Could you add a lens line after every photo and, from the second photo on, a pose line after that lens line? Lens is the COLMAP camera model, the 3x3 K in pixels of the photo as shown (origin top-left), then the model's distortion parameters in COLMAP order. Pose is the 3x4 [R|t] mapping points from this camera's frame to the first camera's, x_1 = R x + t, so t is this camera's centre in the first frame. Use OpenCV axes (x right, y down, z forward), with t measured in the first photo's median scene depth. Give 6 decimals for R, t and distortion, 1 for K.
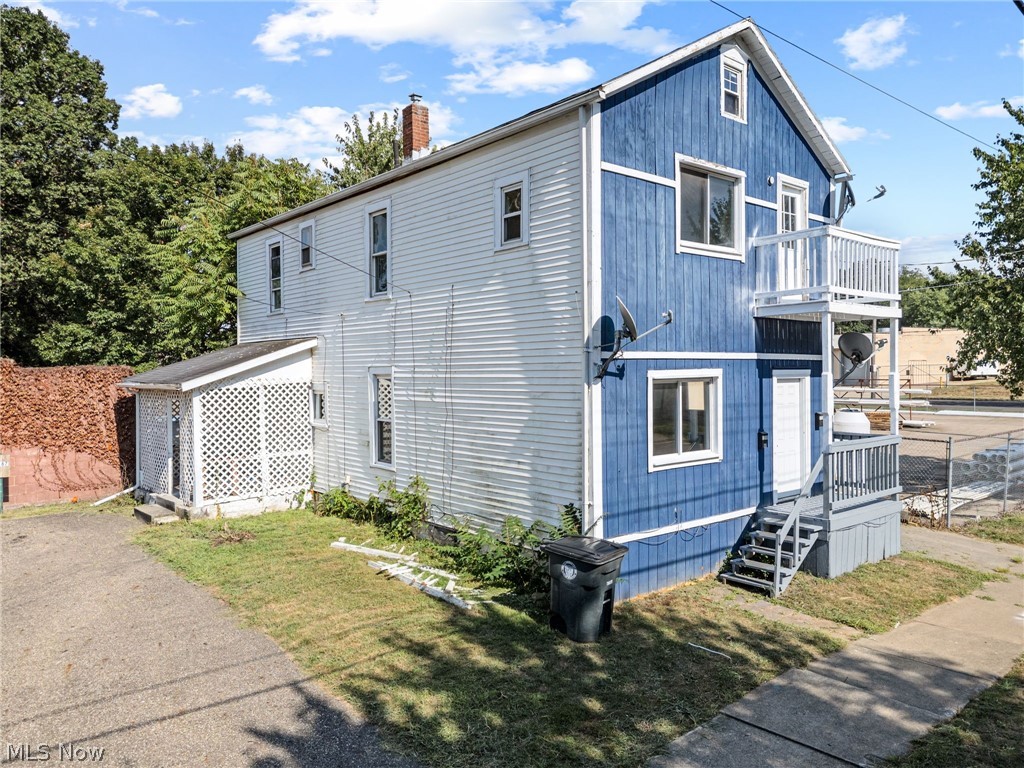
lens RADIAL K [[748.2, 0, 512.0], [0, 748.2, 384.0], [0, 0, 1]] dist [0.083230, -0.112979]
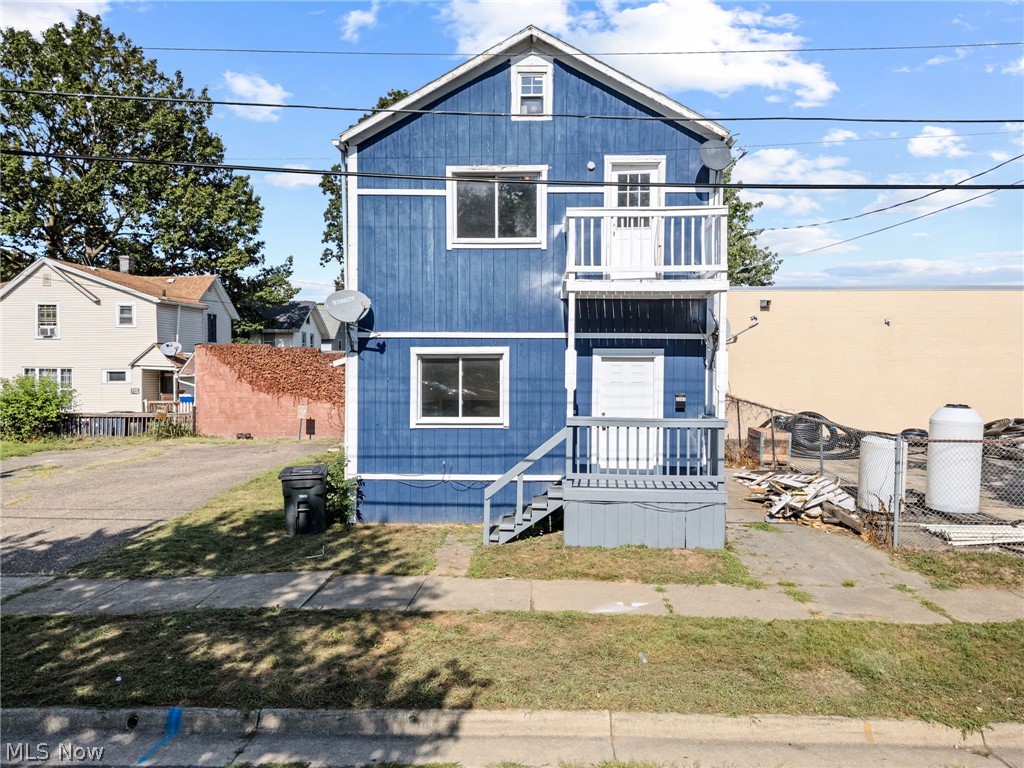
lens RADIAL K [[748.2, 0, 512.0], [0, 748.2, 384.0], [0, 0, 1]] dist [0.083230, -0.112979]
pose [[0.726451, 0.027318, -0.686675, 1.103728], [-0.023554, 0.999612, 0.014849, 0.020038], [0.686814, 0.005387, 0.726813, 0.196514]]
